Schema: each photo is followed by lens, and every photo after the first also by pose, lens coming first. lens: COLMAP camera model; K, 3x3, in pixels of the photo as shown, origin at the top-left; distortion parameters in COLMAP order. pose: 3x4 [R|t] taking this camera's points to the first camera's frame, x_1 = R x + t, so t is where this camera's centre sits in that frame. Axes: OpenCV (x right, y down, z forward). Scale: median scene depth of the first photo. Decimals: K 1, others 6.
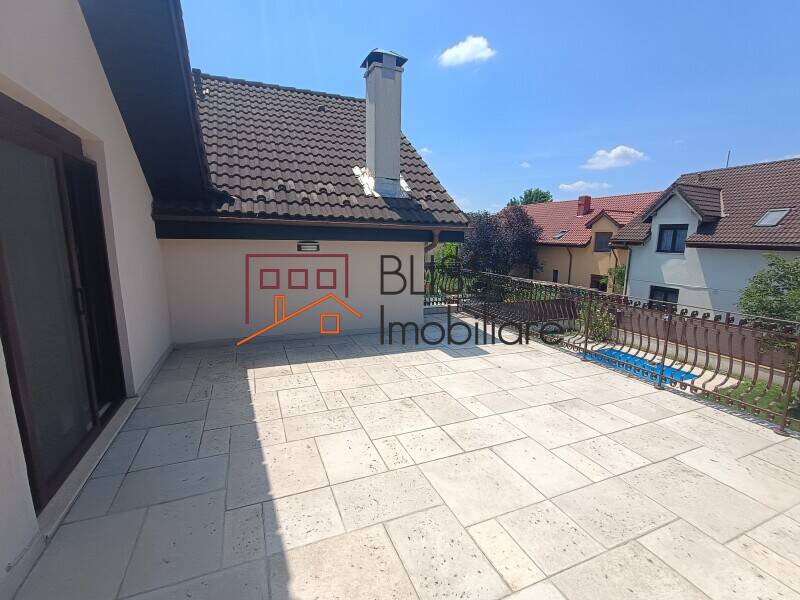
lens RADIAL K [[364.1, 0, 401.7], [0, 364.1, 300.2], [0, 0, 1]] dist [-0.001423, 0.000773]
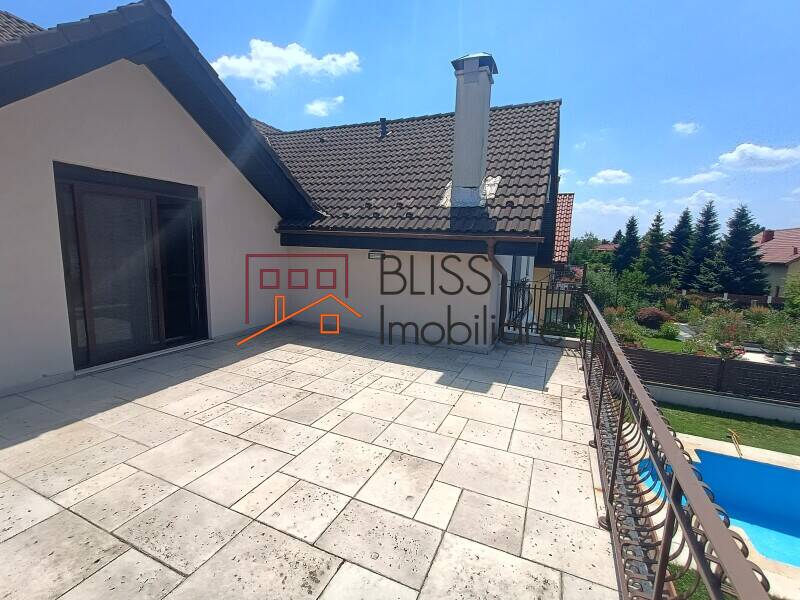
lens RADIAL K [[364.1, 0, 401.3], [0, 364.1, 300.2], [0, 0, 1]] dist [-0.001423, 0.000773]
pose [[0.686137, 0.111985, -0.718802, 0.799276], [-0.147457, 0.988979, 0.013321, -0.044569], [0.712371, 0.096852, 0.695088, 0.358195]]
